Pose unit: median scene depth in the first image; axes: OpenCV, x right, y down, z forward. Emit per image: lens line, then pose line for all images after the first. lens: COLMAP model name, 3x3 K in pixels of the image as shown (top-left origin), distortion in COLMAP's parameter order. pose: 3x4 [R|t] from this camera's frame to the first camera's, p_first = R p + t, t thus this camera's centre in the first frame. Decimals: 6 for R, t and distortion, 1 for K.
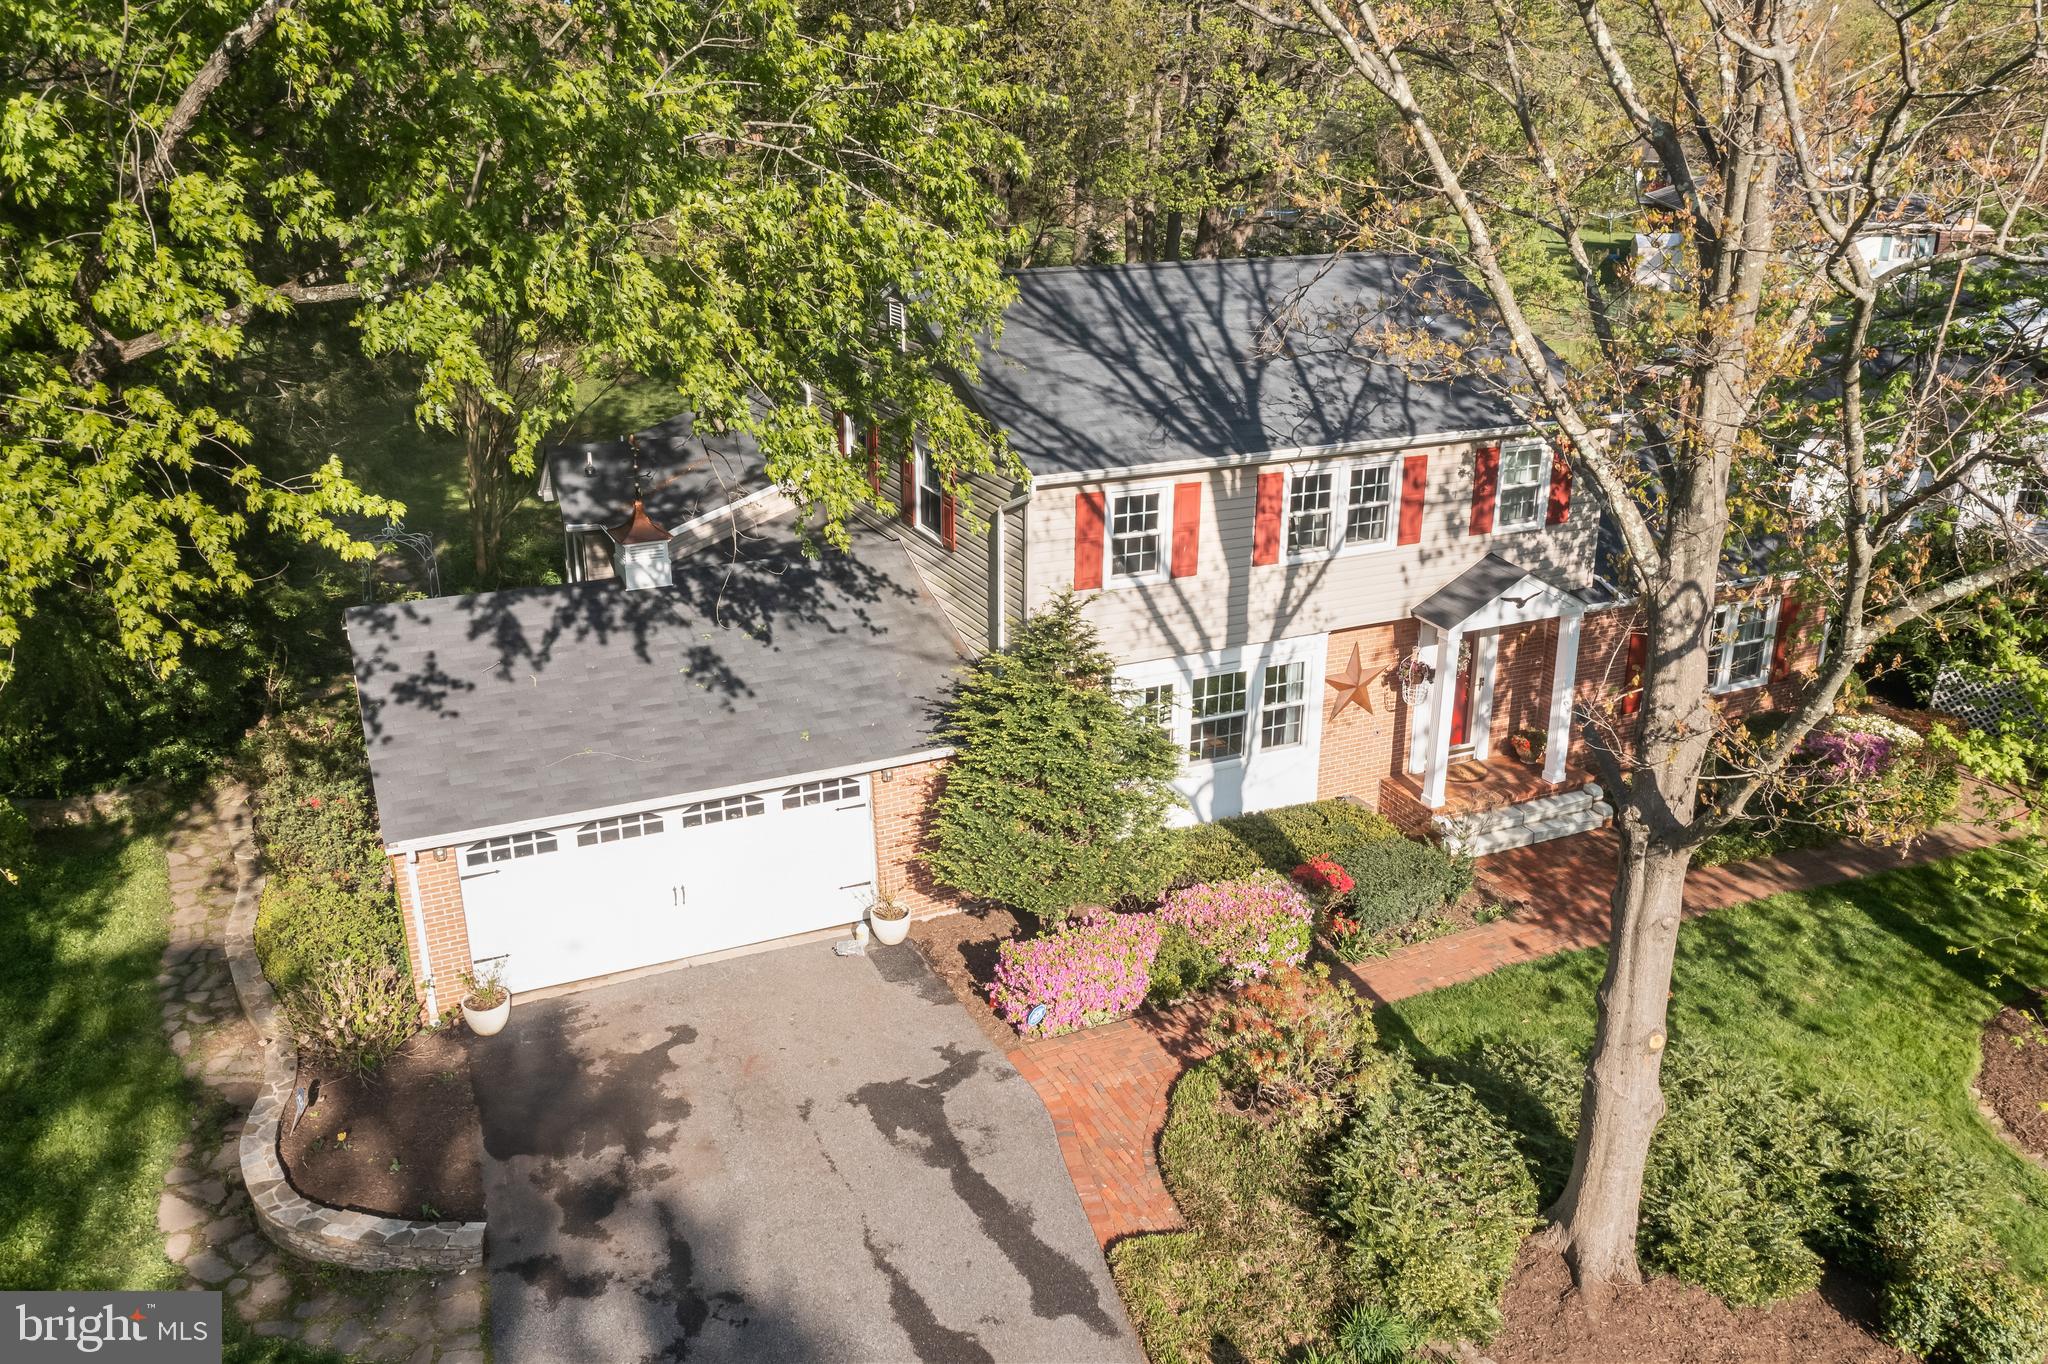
lens RADIAL K [[1677.8, 0, 1024.0], [0, 1677.8, 682.0], [0, 0, 1]] dist [-0.003068, -0.000161]
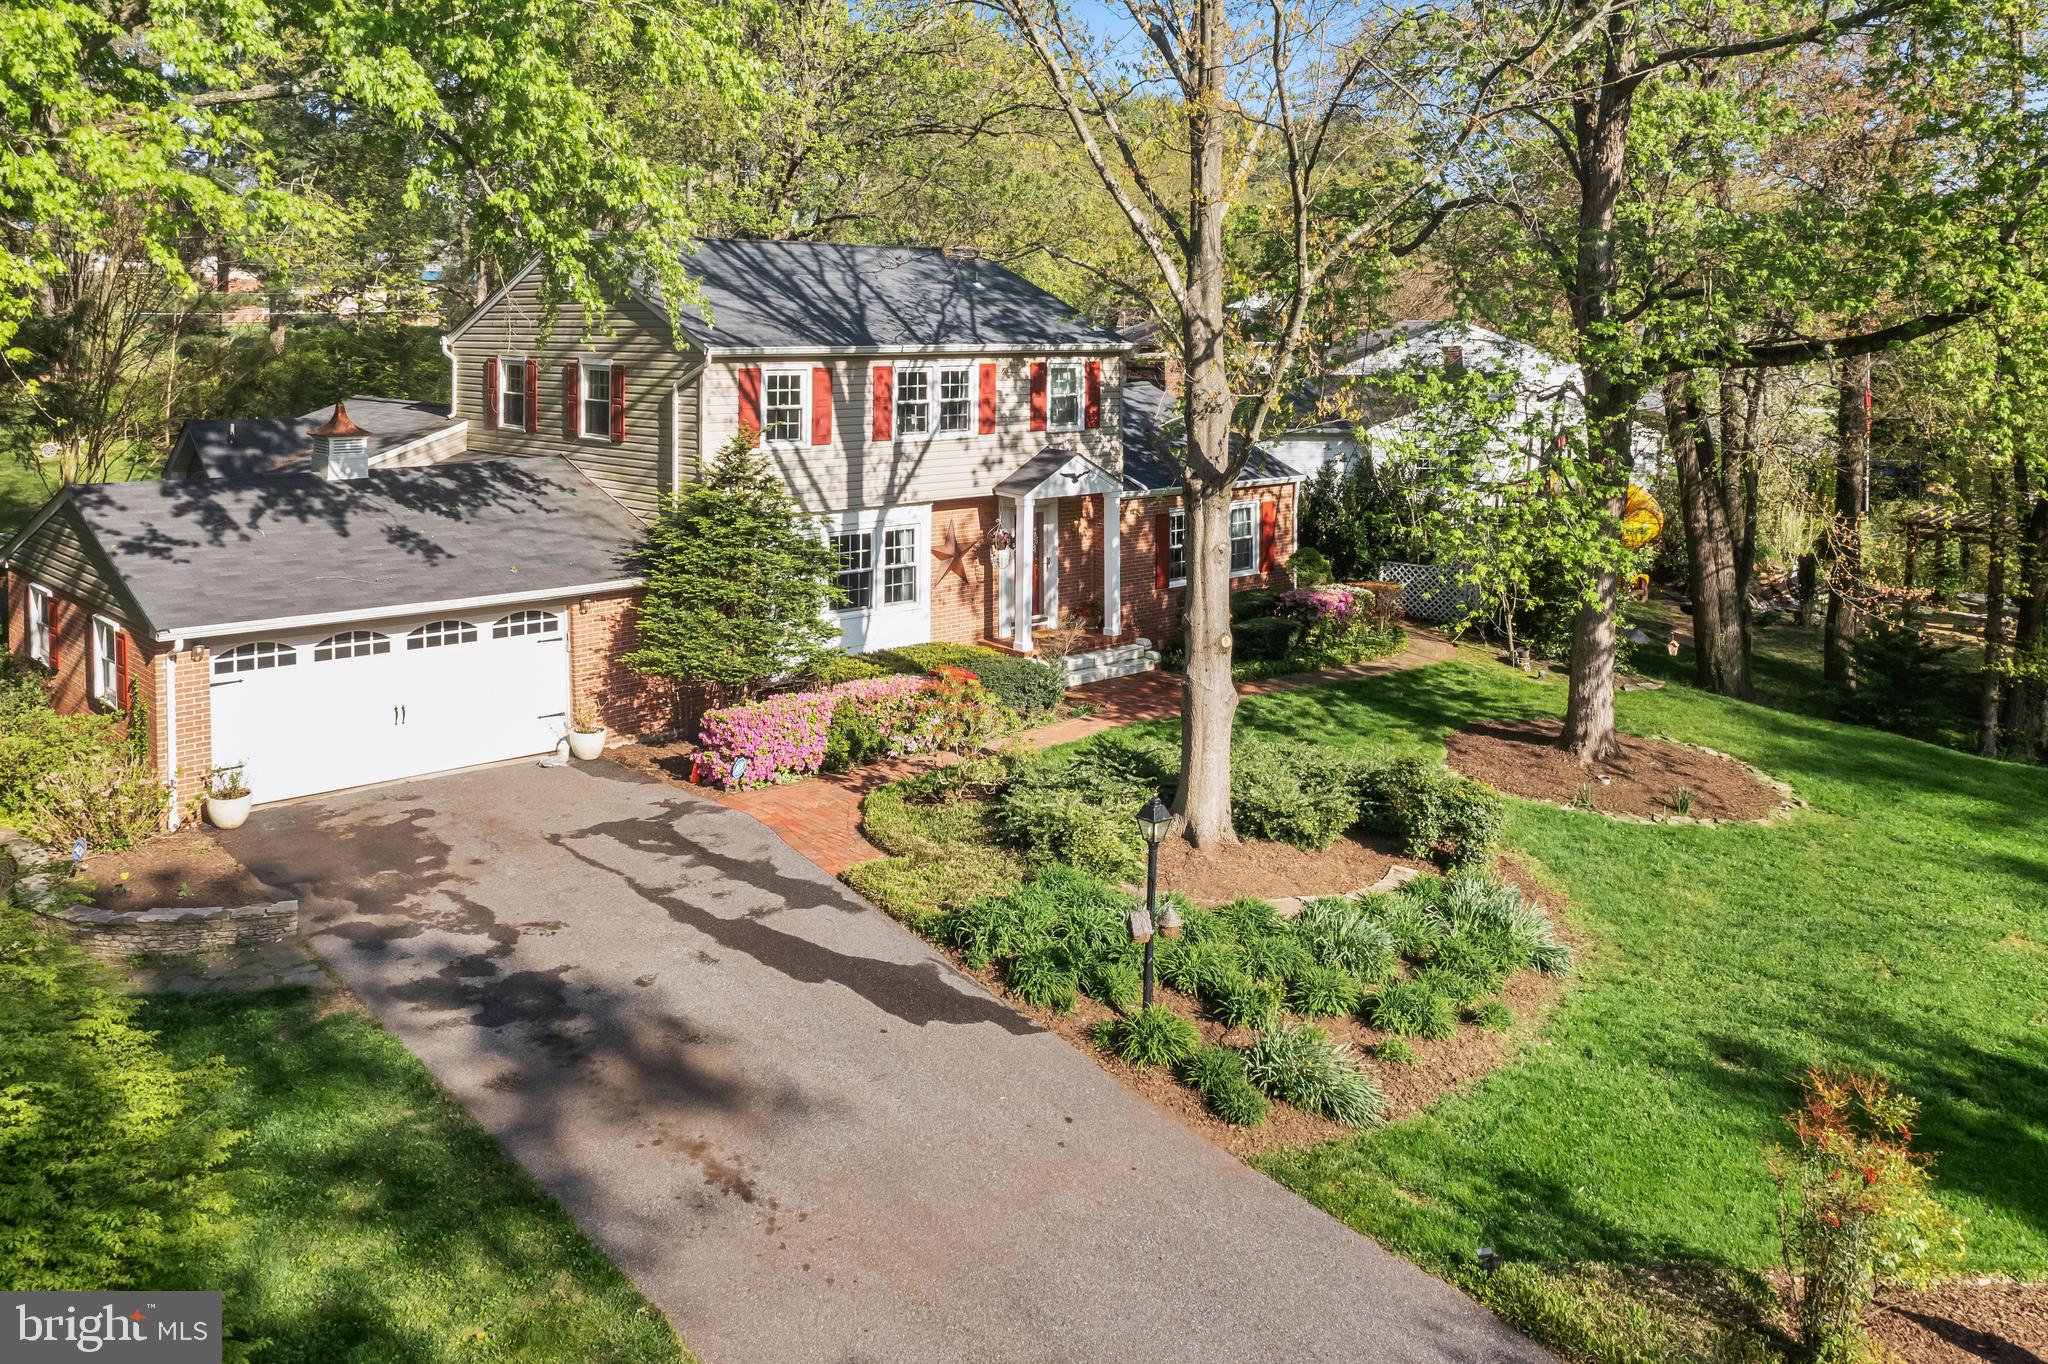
lens RADIAL K [[1817.4, 0, 1019.8], [0, 1817.4, 372.4], [0, 0, 1]] dist [0.038429, 0.005350]
pose [[0.952416, -0.005241, 0.304757, -0.172489], [0.102987, 0.946583, -0.305572, 0.308582], [-0.286877, 0.322417, 0.902080, -0.273771]]
